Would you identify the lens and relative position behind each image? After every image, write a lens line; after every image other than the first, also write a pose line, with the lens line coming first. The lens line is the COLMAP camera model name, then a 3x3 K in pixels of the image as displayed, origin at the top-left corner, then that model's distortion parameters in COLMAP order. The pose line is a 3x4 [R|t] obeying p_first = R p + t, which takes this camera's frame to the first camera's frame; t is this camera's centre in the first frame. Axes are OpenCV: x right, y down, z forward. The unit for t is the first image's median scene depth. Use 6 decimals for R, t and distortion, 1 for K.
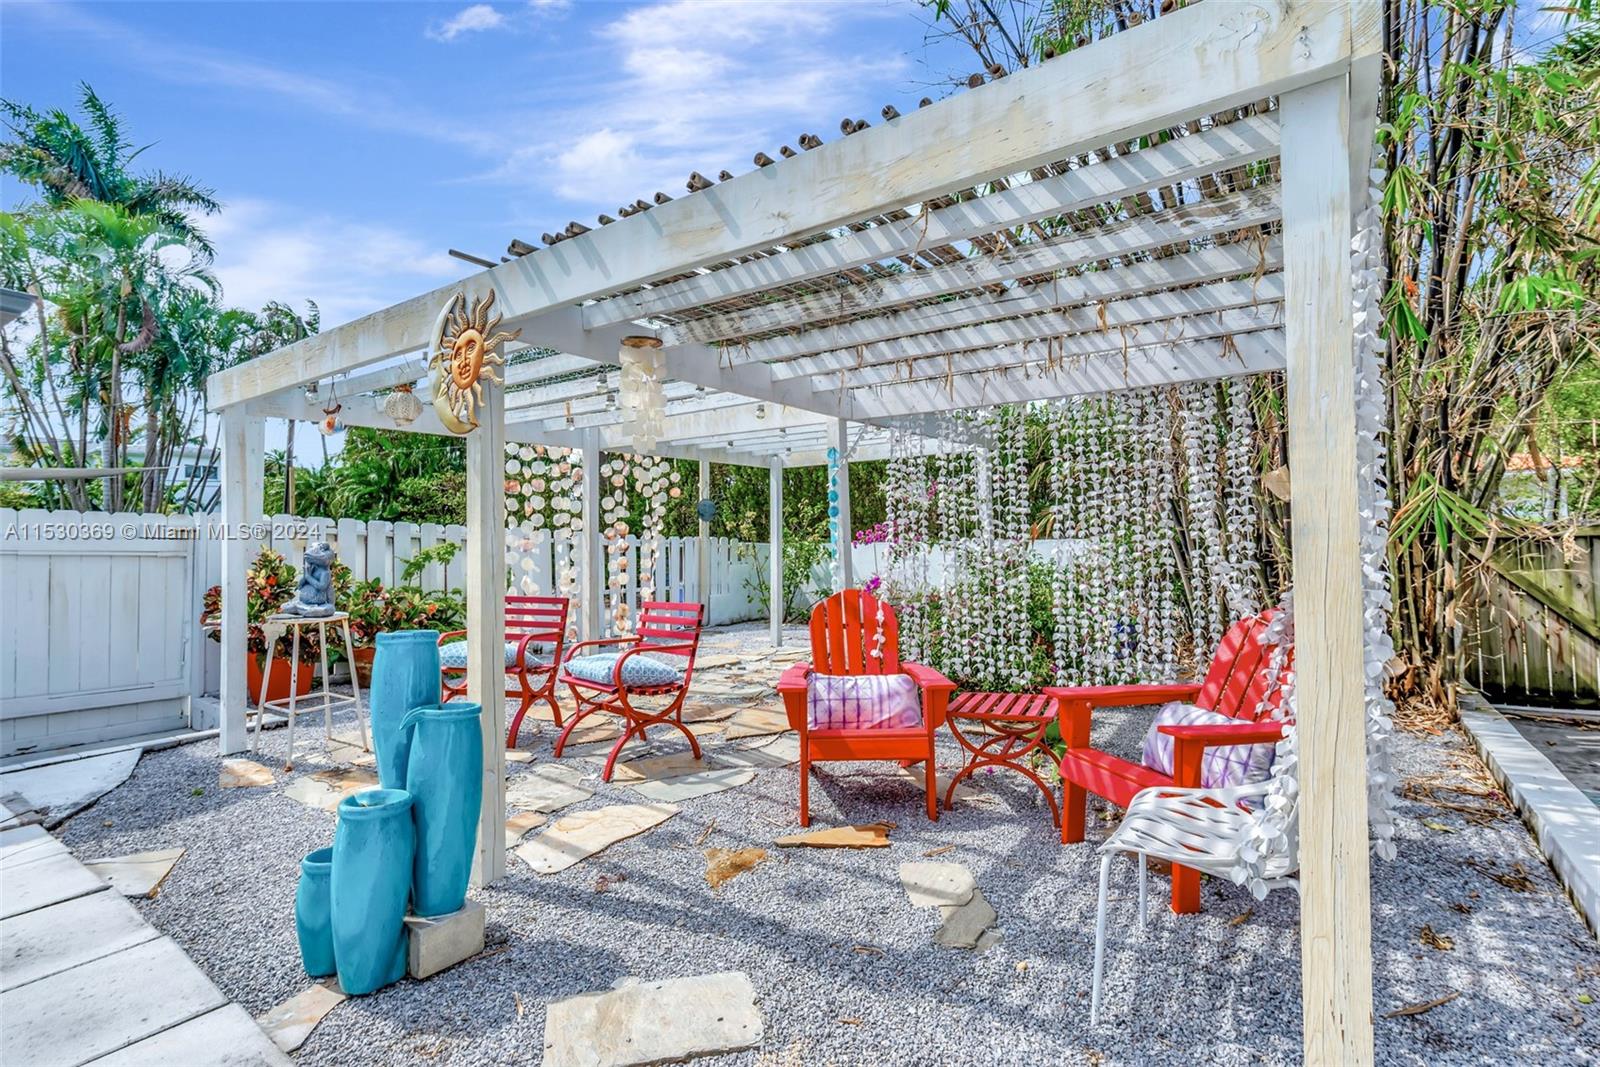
lens RADIAL K [[726.6, 0, 812.6], [0, 726.6, 523.9], [0, 0, 1]] dist [-0.001411, 0.000605]
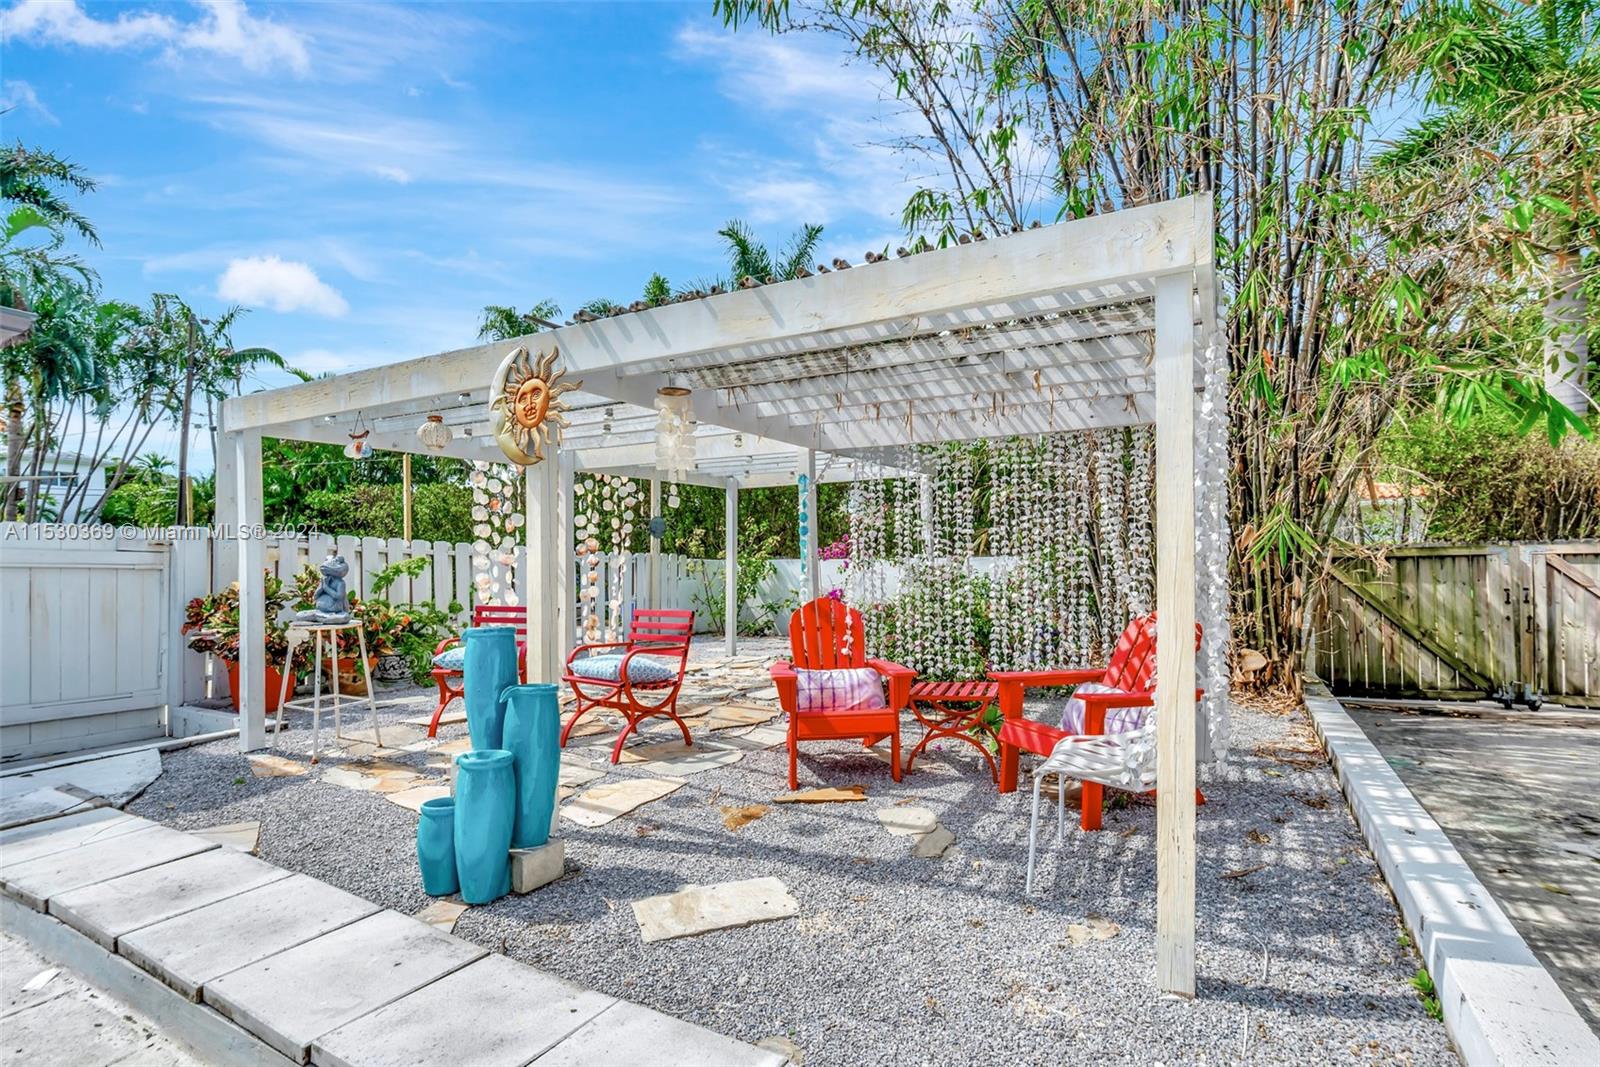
lens RADIAL K [[738.1, 0, 816.5], [0, 738.1, 565.5], [0, 0, 1]] dist [-0.001129, -0.000030]
pose [[0.994080, 0.003456, 0.108595, -0.091545], [-0.006970, 0.999464, 0.031998, 0.000236], [-0.108426, -0.032566, 0.993571, -0.184576]]
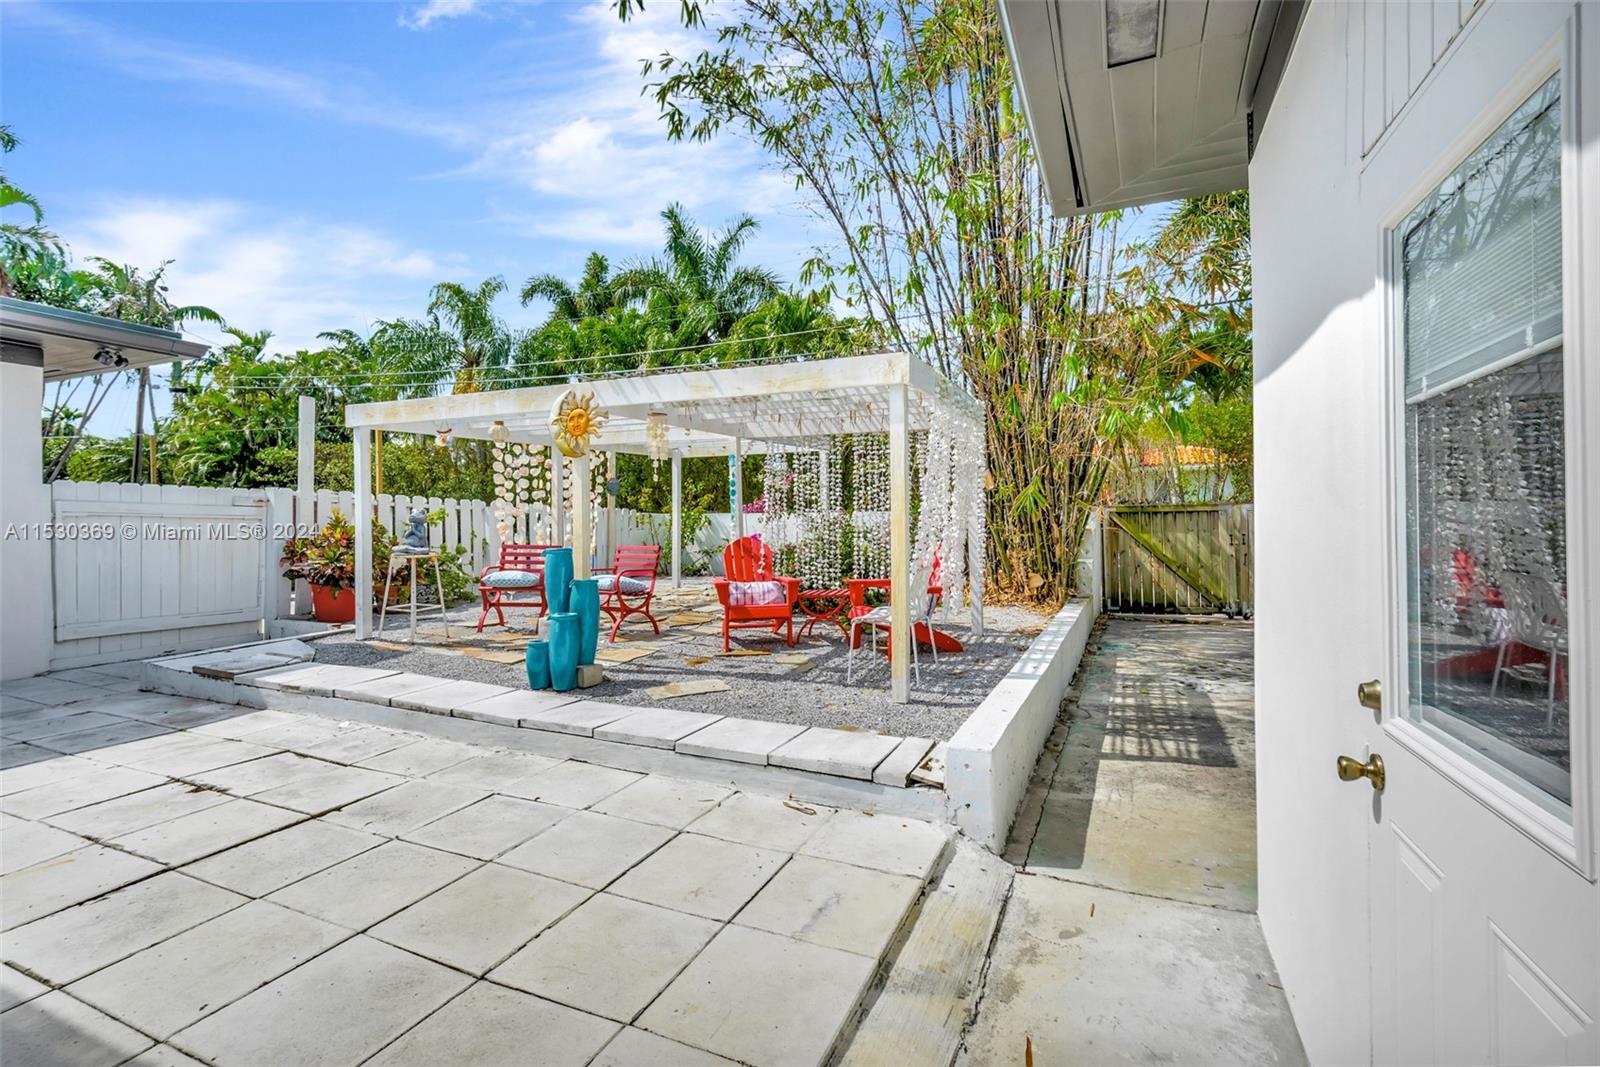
lens RADIAL K [[727.7, 0, 806.6], [0, 727.7, 527.1], [0, 0, 1]] dist [-0.003778, -0.000297]
pose [[0.981589, 0.002243, 0.190992, -0.150074], [-0.010117, 0.999138, 0.040263, -0.009504], [-0.190737, -0.041454, 0.980765, -0.828894]]
